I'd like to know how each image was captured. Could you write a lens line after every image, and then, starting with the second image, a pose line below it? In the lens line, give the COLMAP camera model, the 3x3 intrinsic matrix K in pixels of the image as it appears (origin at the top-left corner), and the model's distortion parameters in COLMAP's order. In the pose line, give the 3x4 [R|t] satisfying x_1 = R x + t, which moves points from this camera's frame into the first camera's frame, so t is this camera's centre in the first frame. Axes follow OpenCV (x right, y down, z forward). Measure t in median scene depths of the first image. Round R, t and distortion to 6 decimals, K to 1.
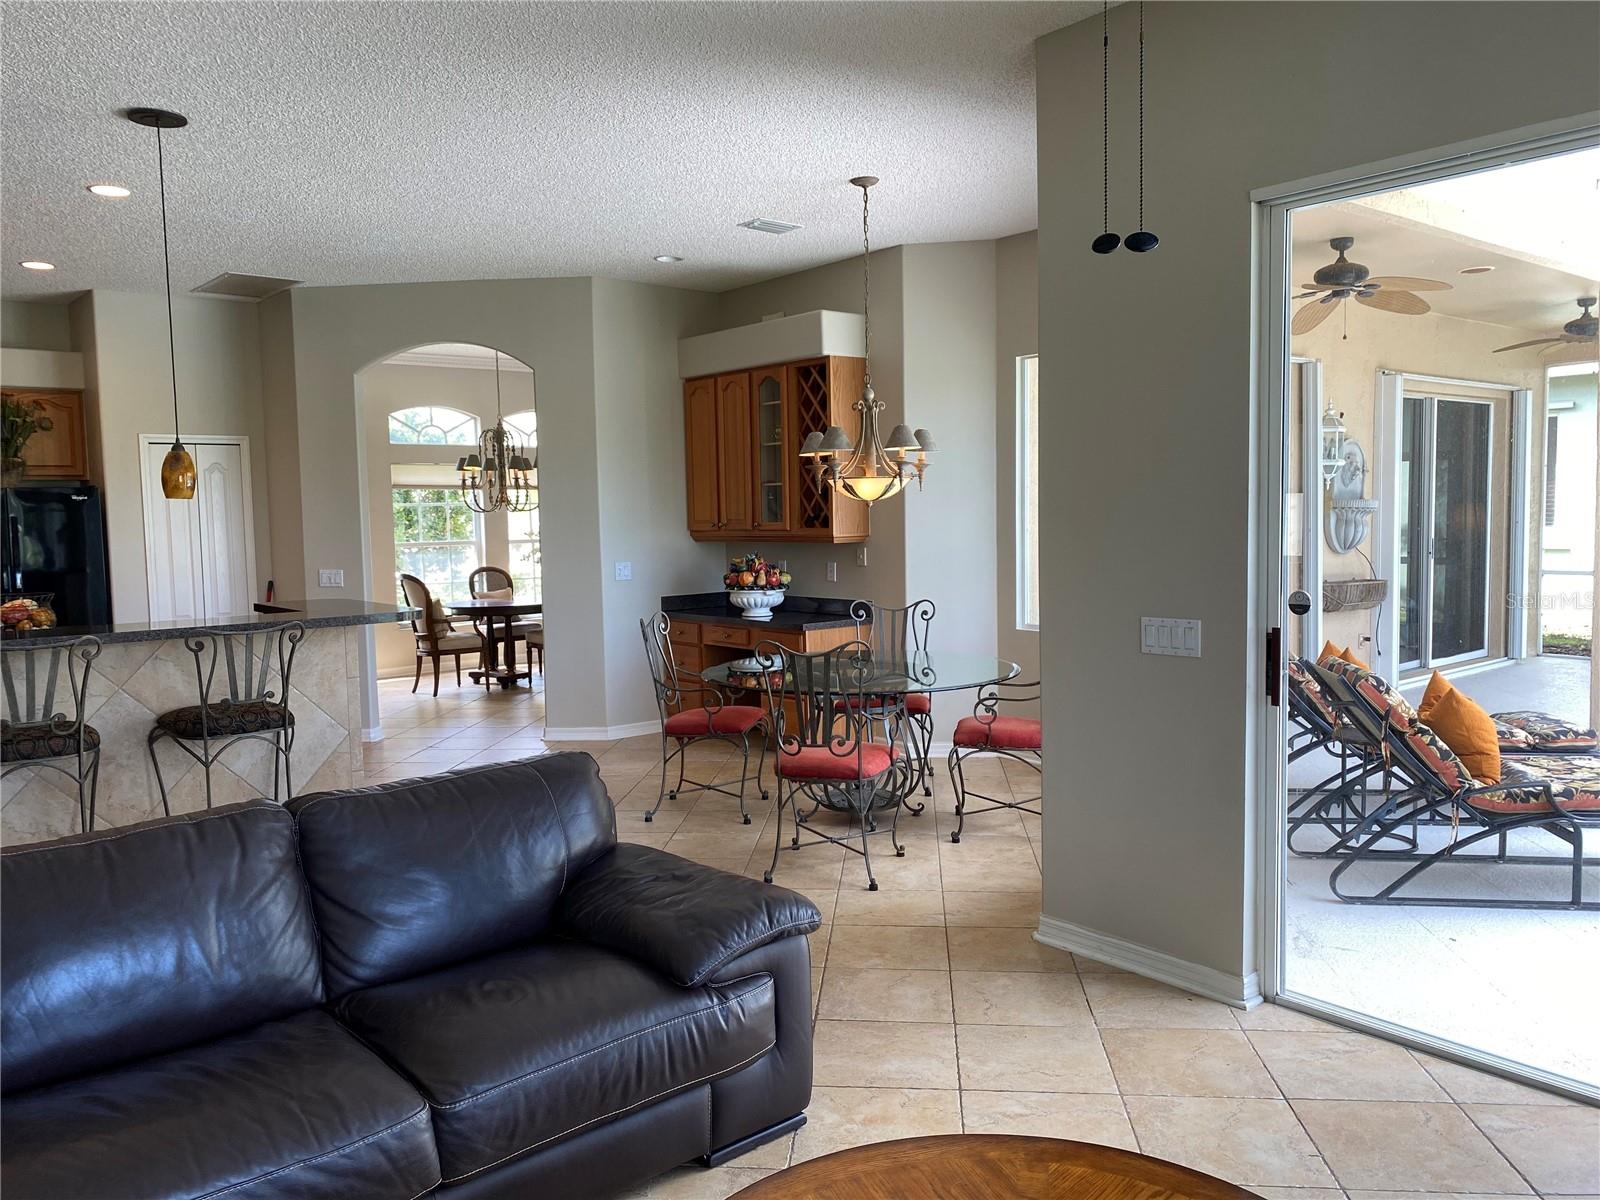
lens RADIAL K [[1199.3, 0, 800.5], [0, 1199.3, 611.9], [0, 0, 1]] dist [0.083881, -0.072845]
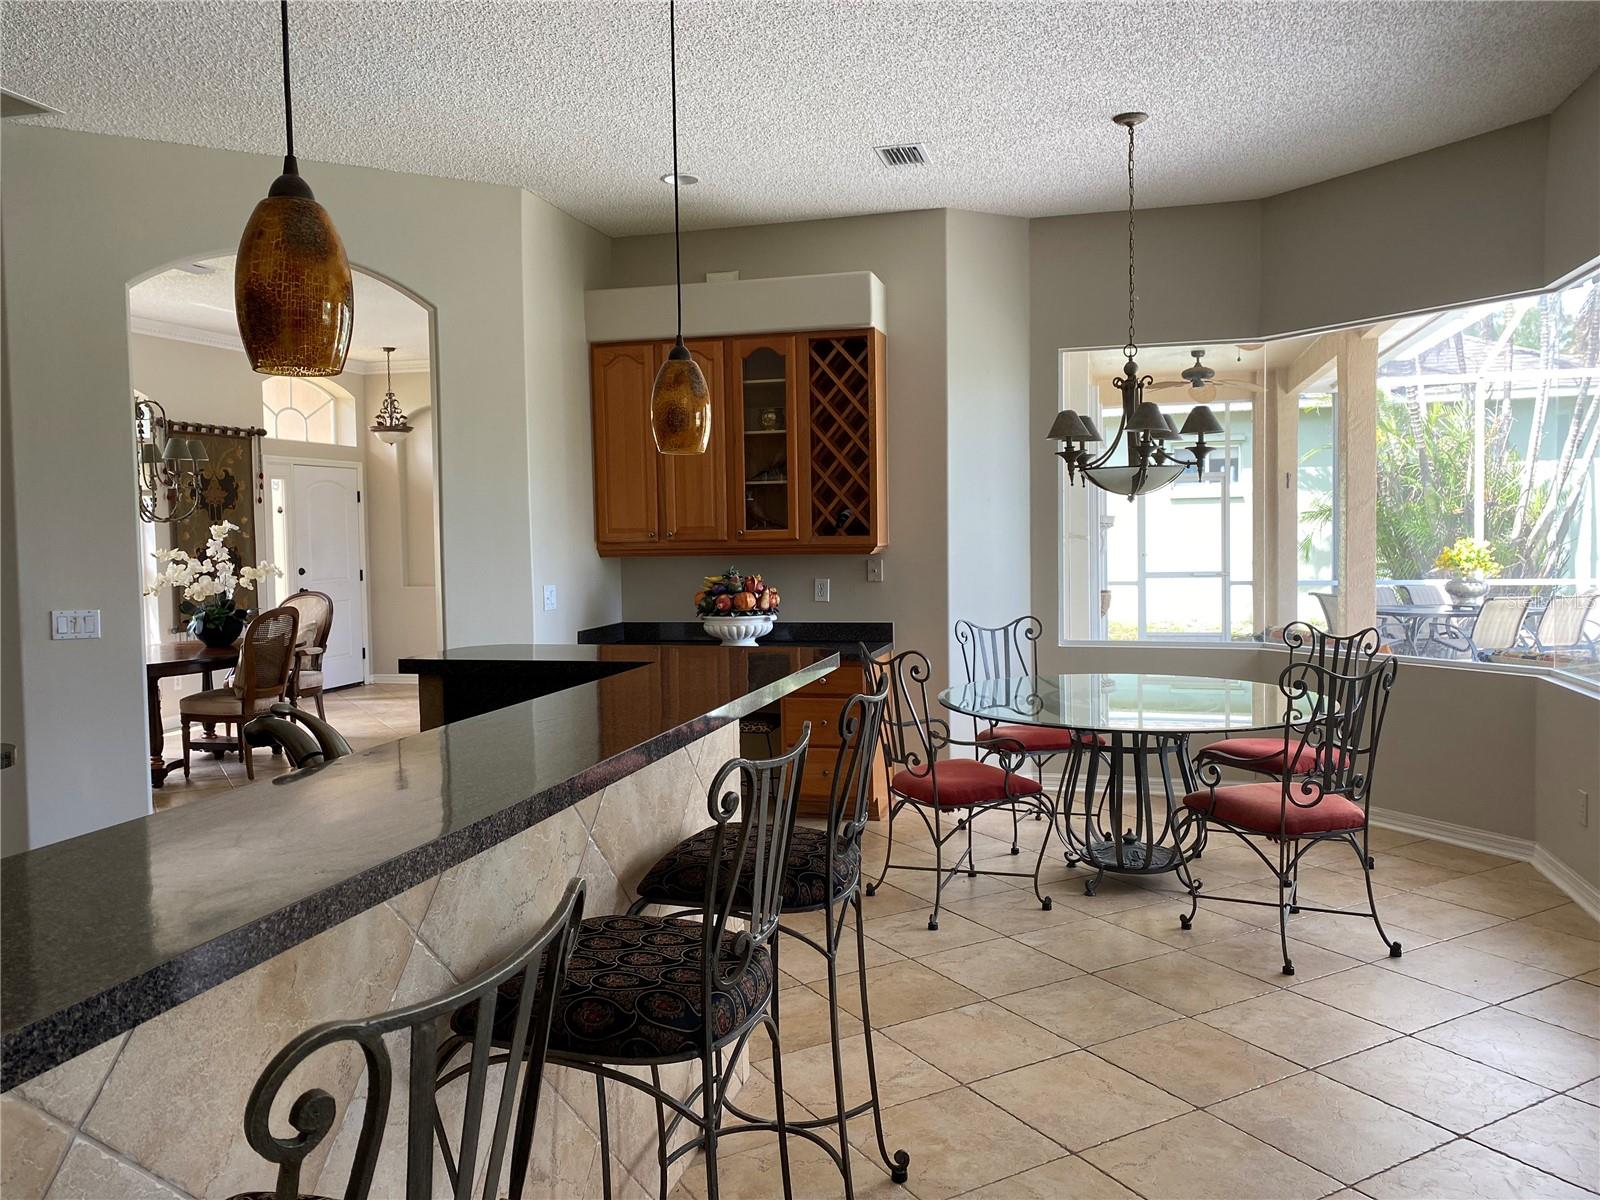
lens RADIAL K [[1223.0, 0, 795.4], [0, 1223.0, 582.5], [0, 0, 1]] dist [0.054867, -0.078833]
pose [[0.828079, -0.020277, 0.560244, -0.455452], [0.049655, 0.998071, -0.037269, -0.008349], [-0.558408, 0.058681, 0.827489, 0.315157]]
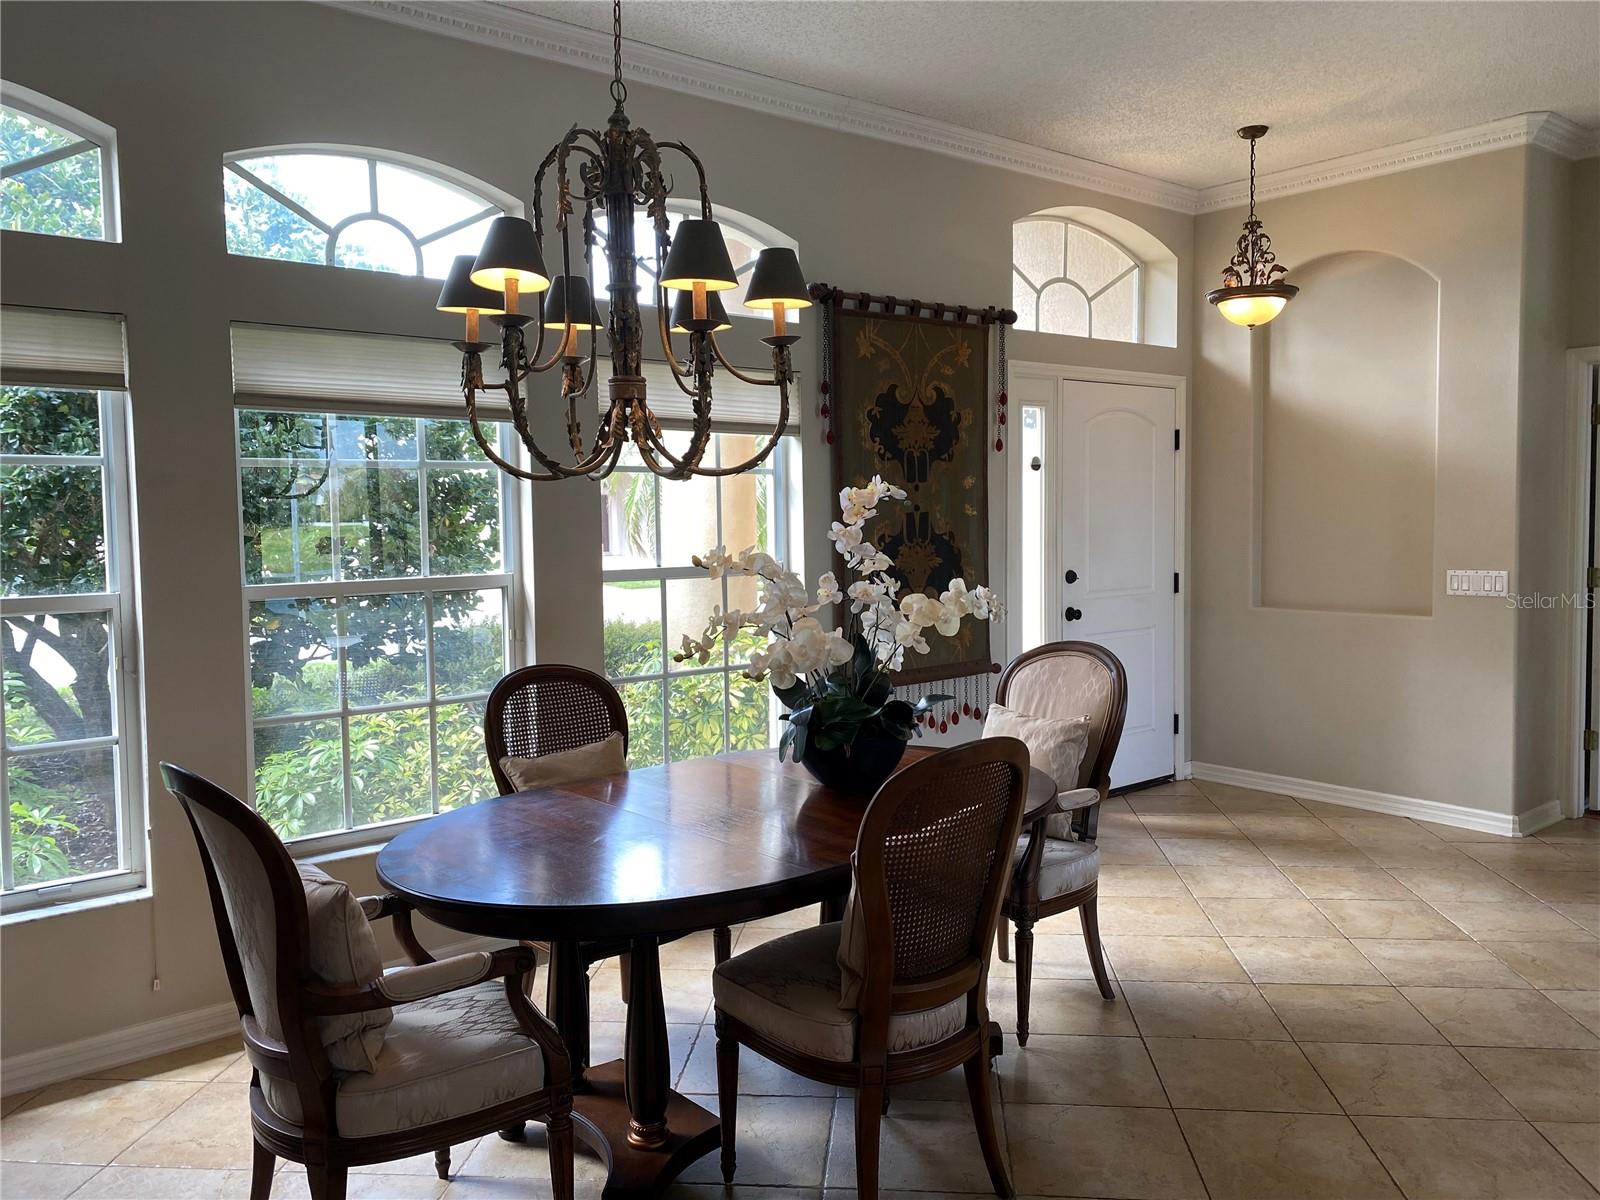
lens RADIAL K [[1223.0, 0, 795.4], [0, 1223.0, 582.5], [0, 0, 1]] dist [0.054867, -0.078833]
pose [[0.999678, 0.004855, -0.024908, -0.283368], [-0.005591, 0.999547, -0.029566, -0.075709], [0.024753, 0.029696, 0.999252, 1.041477]]
